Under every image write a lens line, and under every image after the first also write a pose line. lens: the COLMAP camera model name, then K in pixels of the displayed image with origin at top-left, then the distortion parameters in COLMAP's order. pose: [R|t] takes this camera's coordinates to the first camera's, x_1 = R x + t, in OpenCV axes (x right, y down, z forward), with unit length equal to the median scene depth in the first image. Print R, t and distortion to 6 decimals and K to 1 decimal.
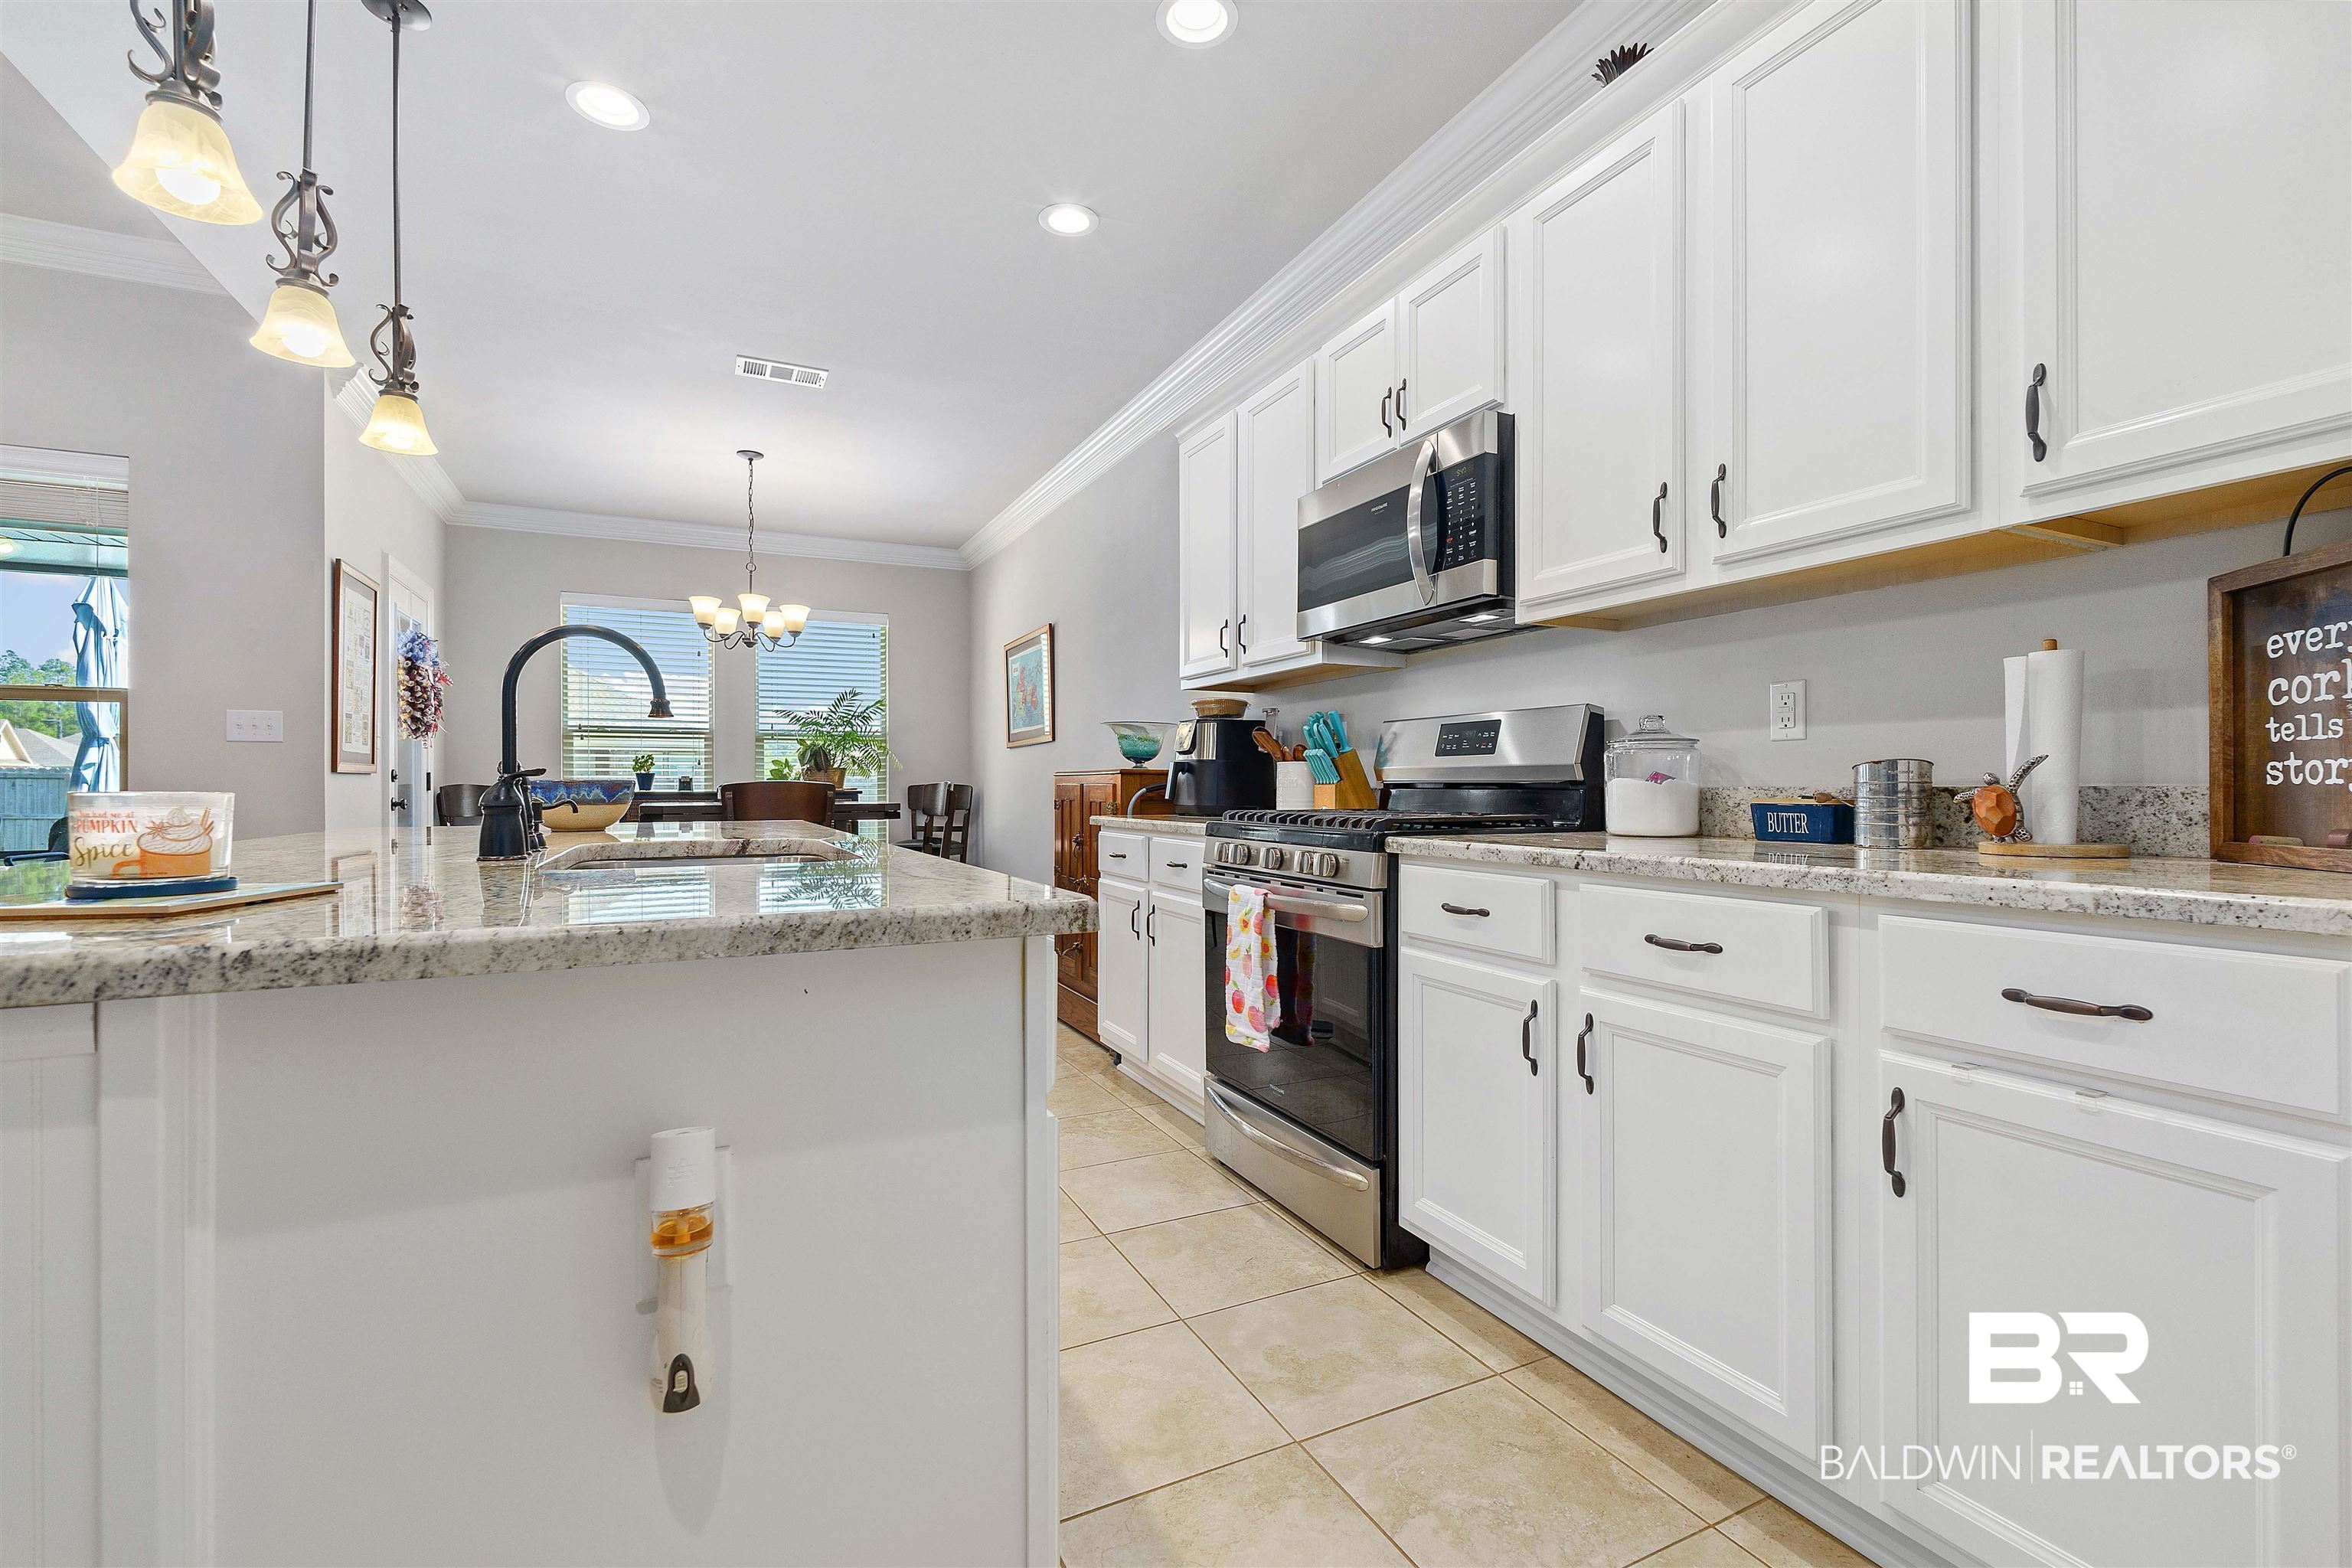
lens RADIAL K [[1021.2, 0, 1199.6], [0, 1021.2, 788.6], [0, 0, 1]] dist [-0.012142, 0.000651]
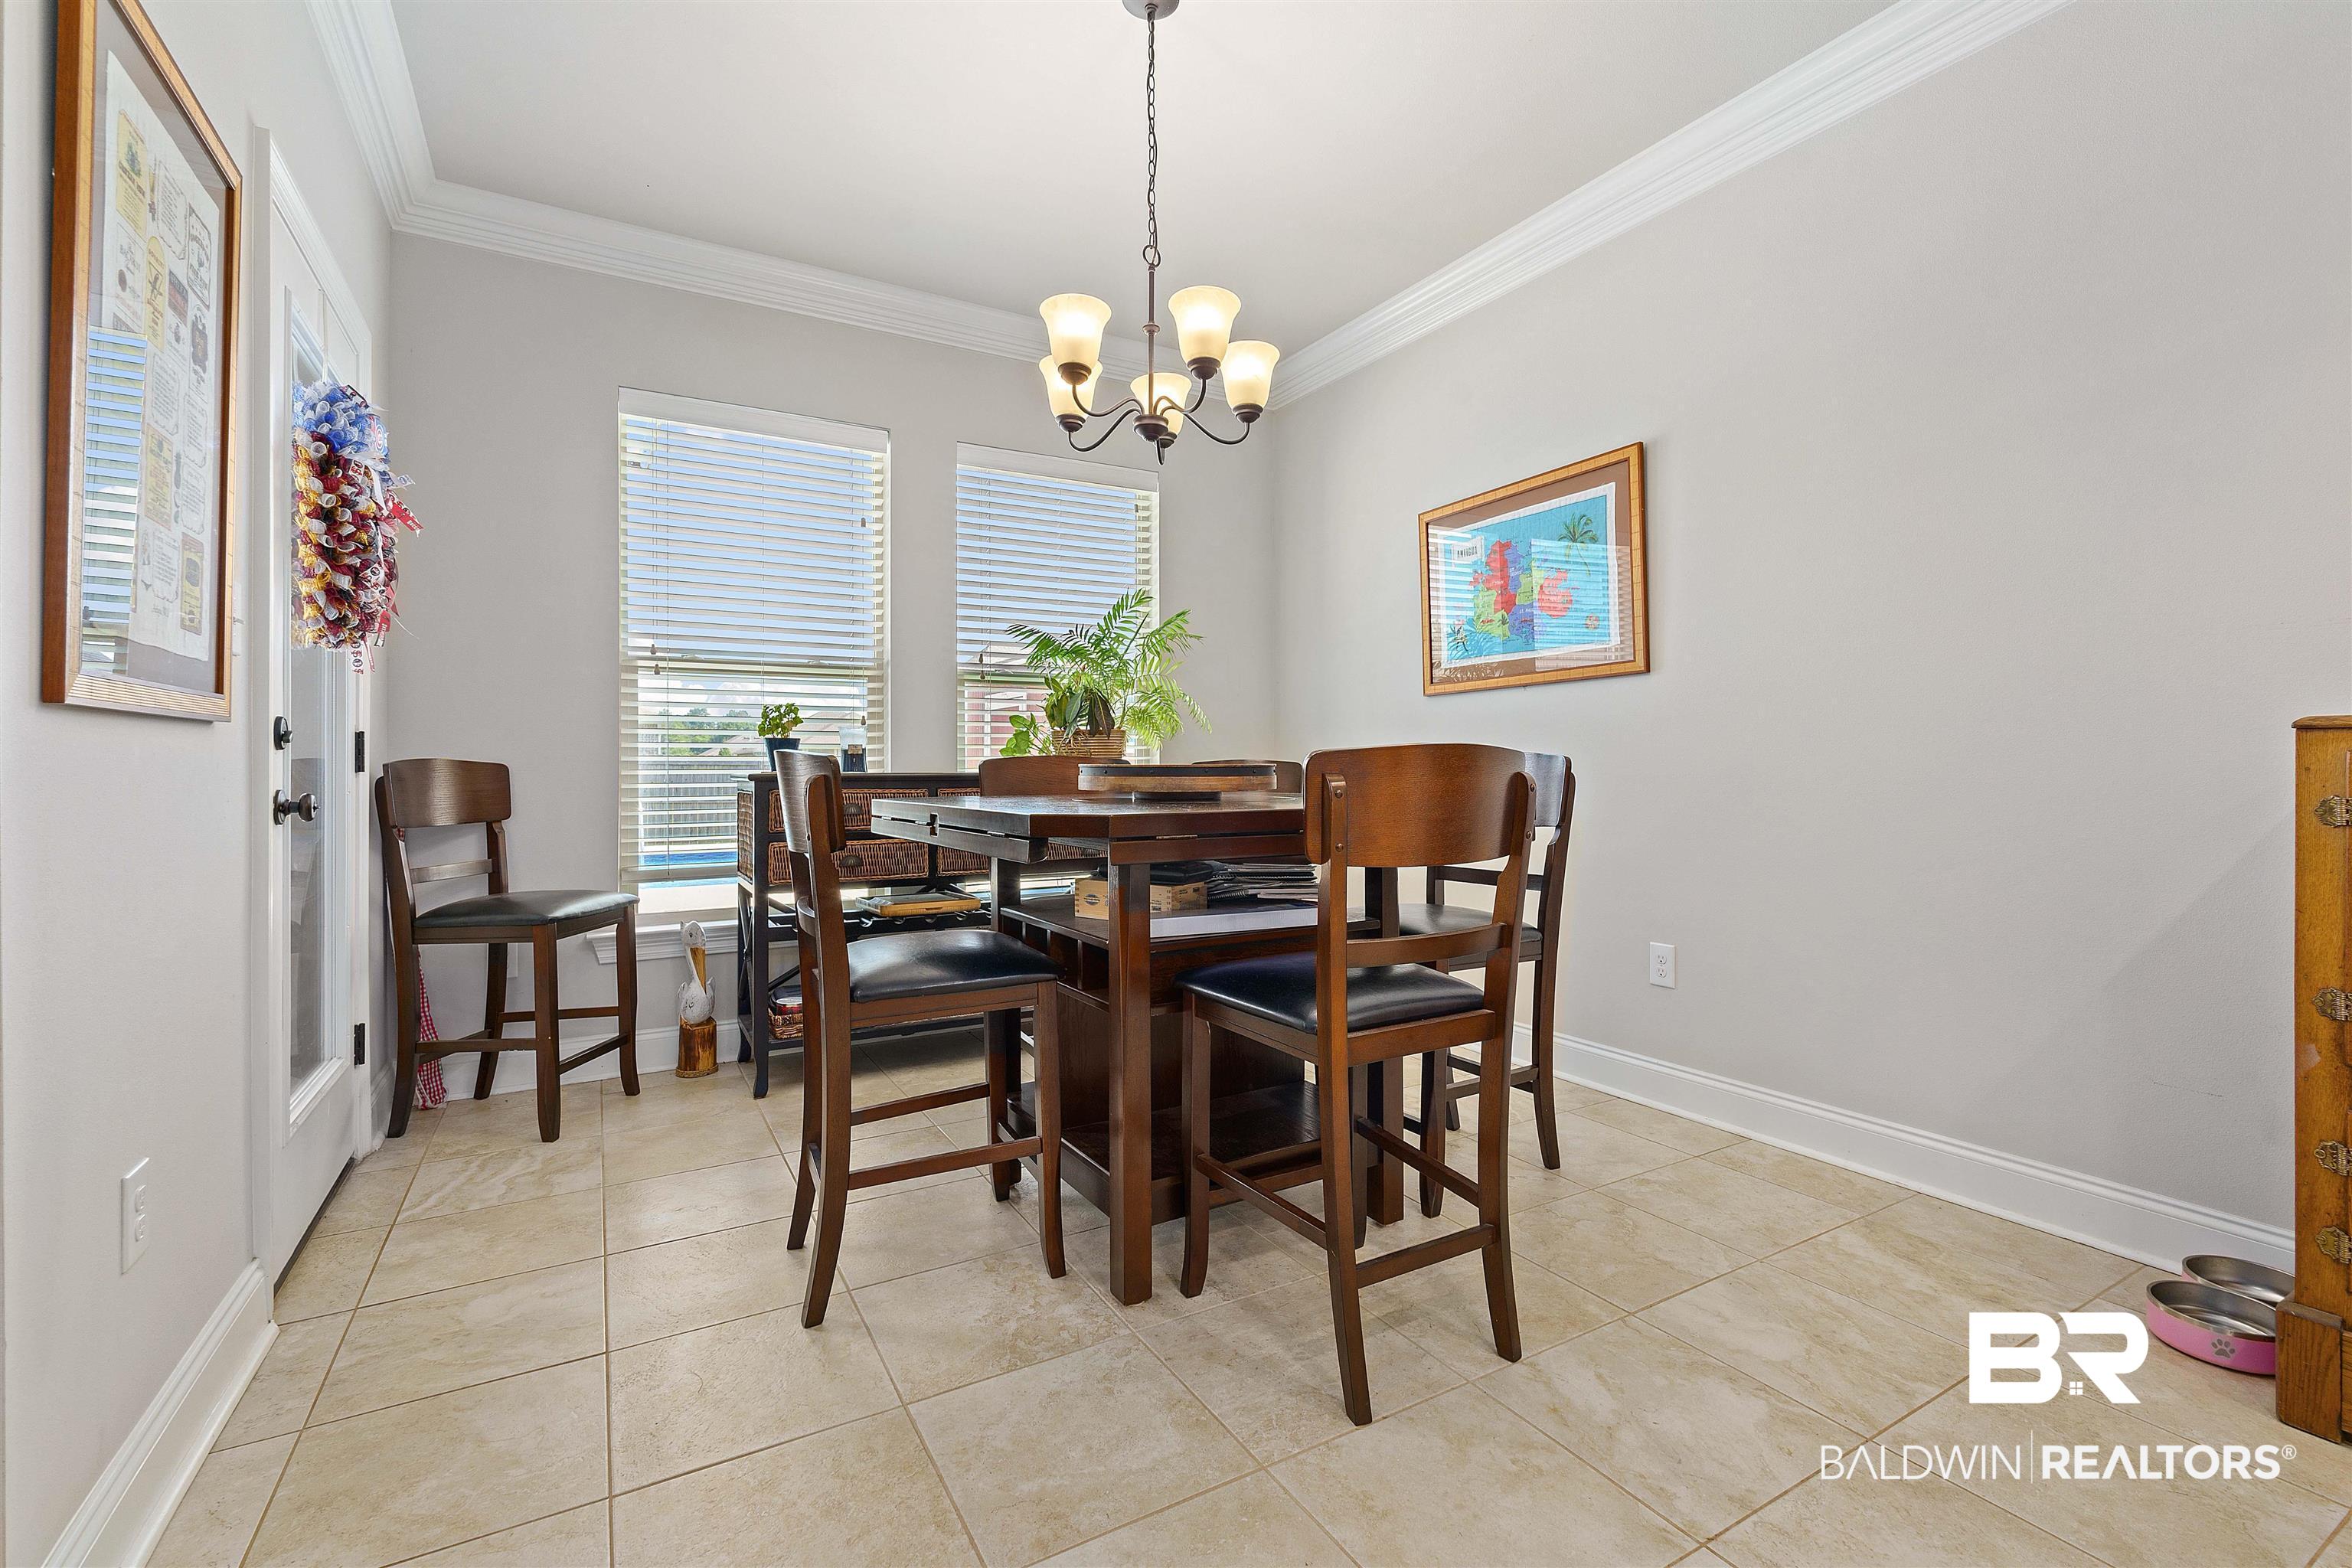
lens RADIAL K [[1021.2, 0, 1189.2], [0, 1021.2, 771.1], [0, 0, 1]] dist [-0.012142, 0.000651]
pose [[0.998033, -0.000199, 0.062696, -0.982841], [0.000083, 0.999998, 0.001846, 0.002323], [-0.062697, -0.001837, 0.998031, 1.231286]]
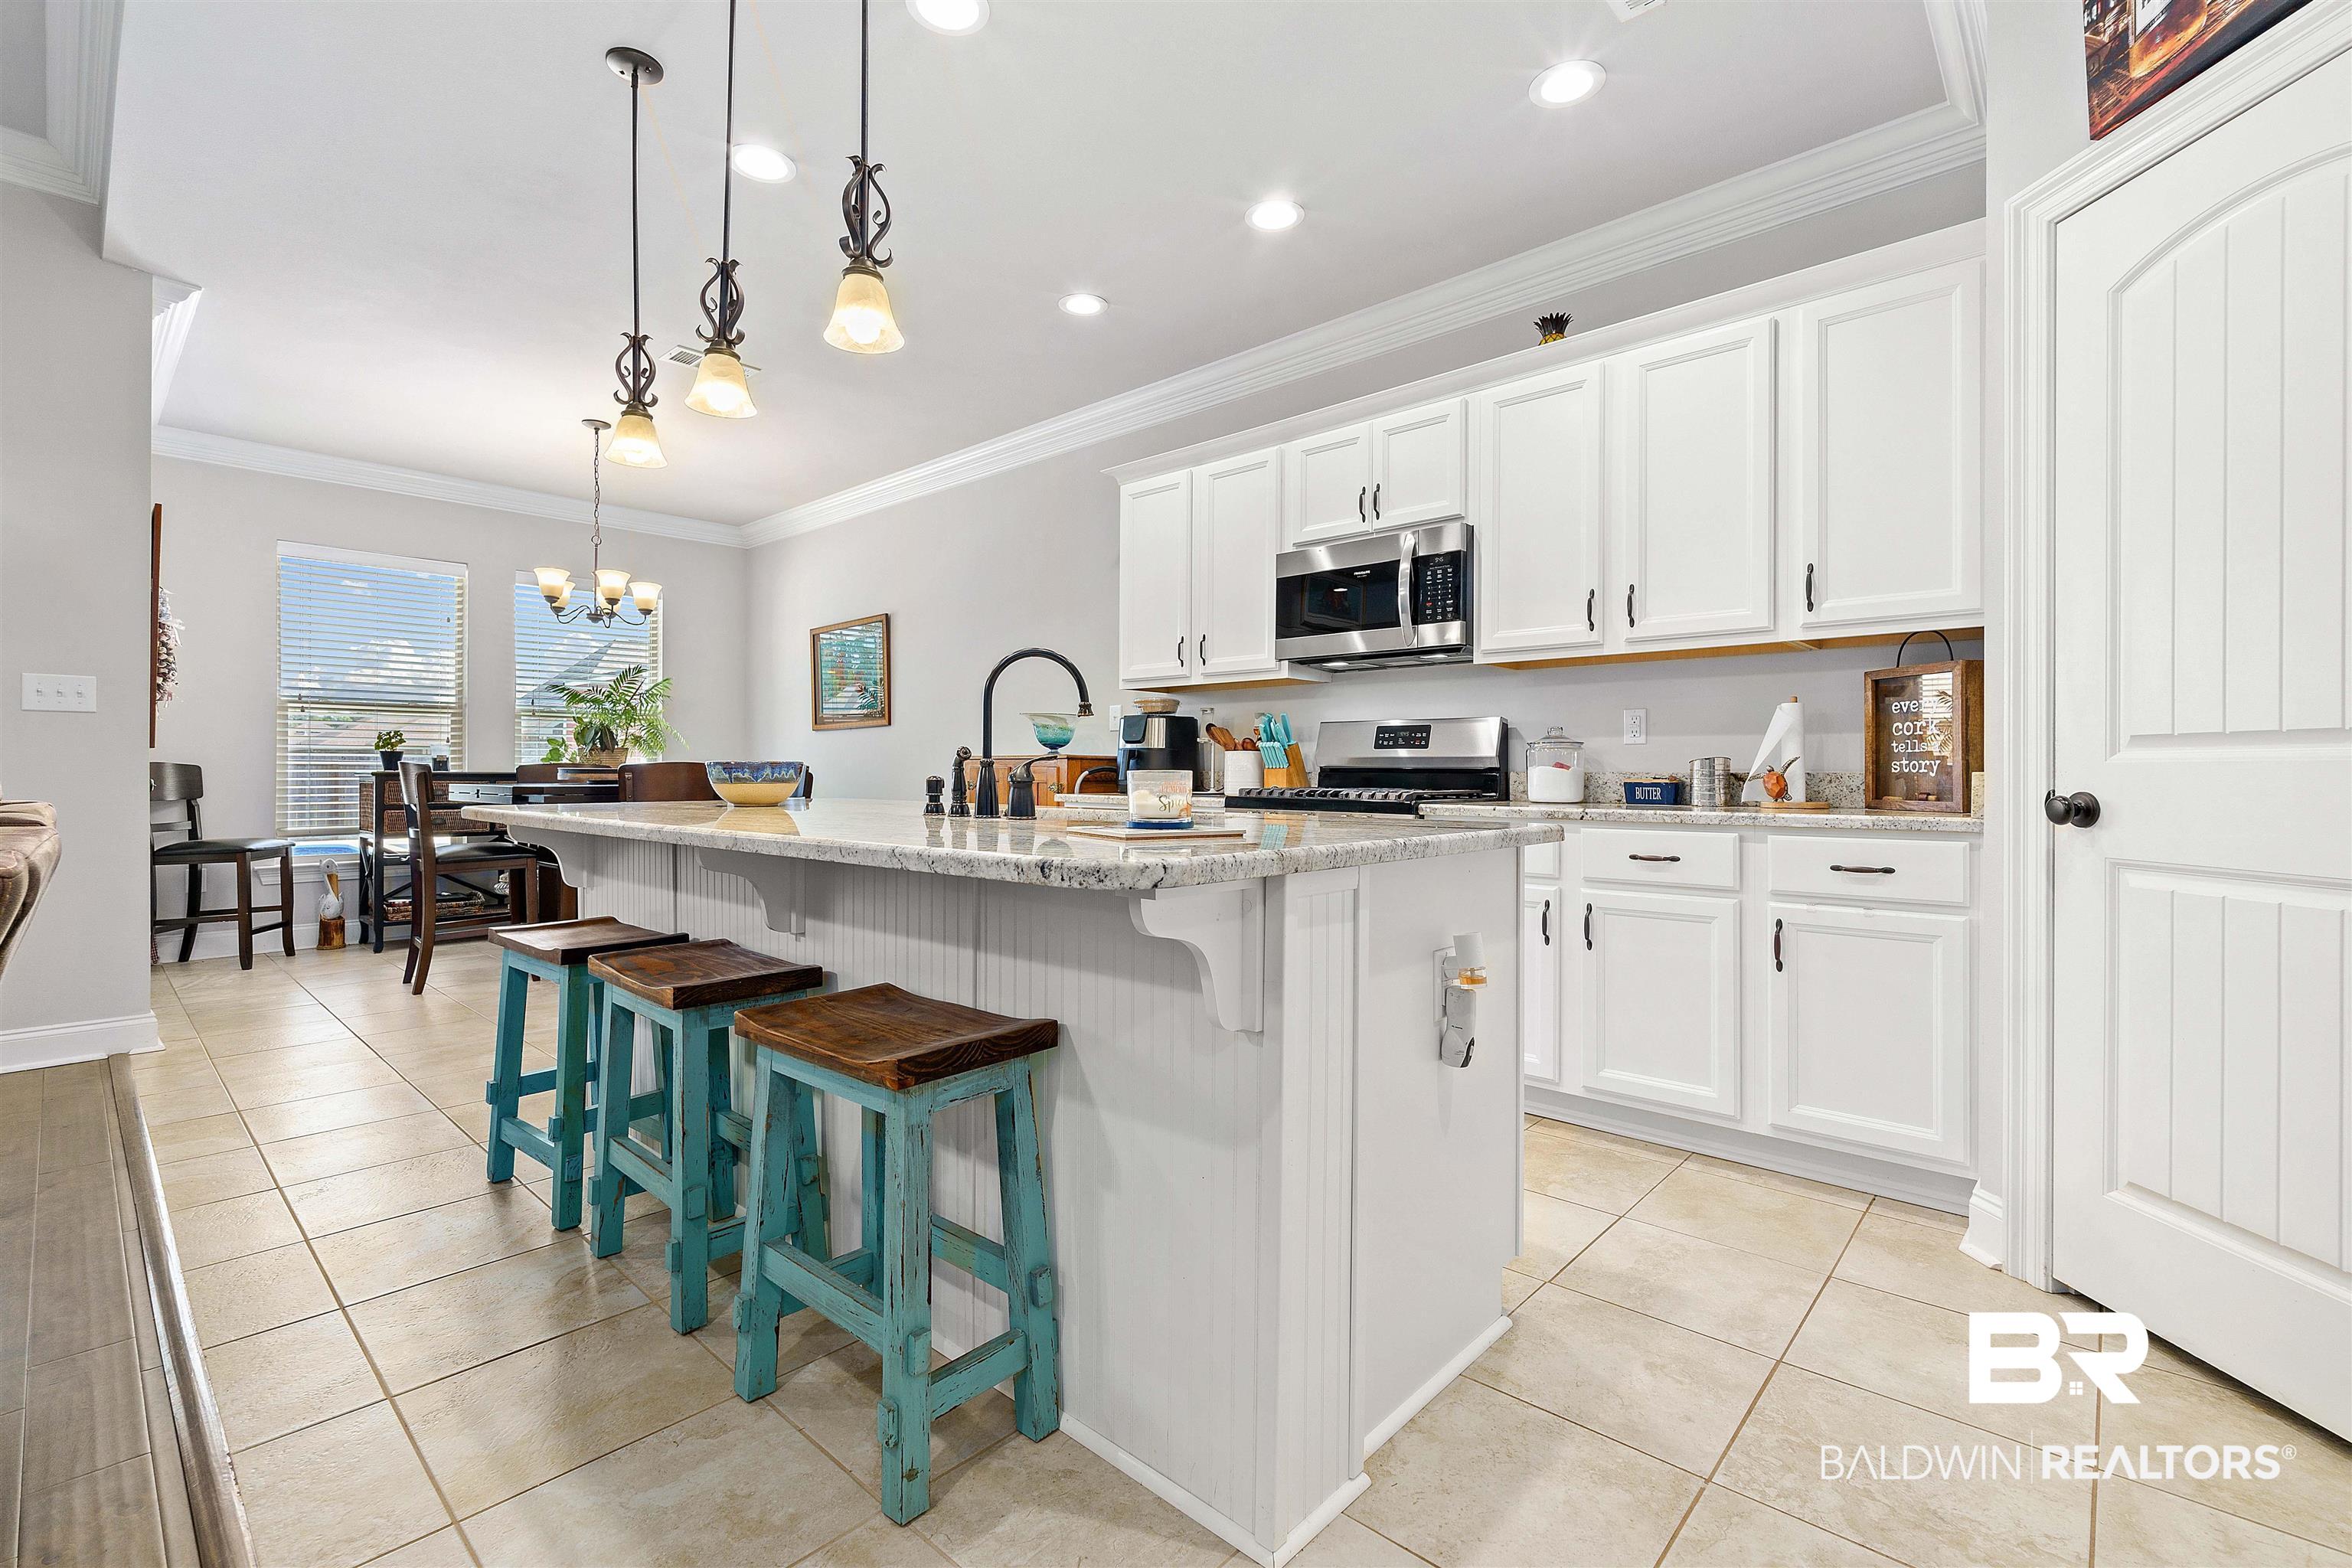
lens RADIAL K [[1021.2, 0, 1197.7], [0, 1021.2, 773.0], [0, 0, 1]] dist [-0.012142, 0.000651]
pose [[0.928975, 0.003466, 0.370127, -0.578480], [-0.004060, 0.999991, 0.000825, 0.000832], [-0.370121, -0.002270, 0.928981, -0.237003]]
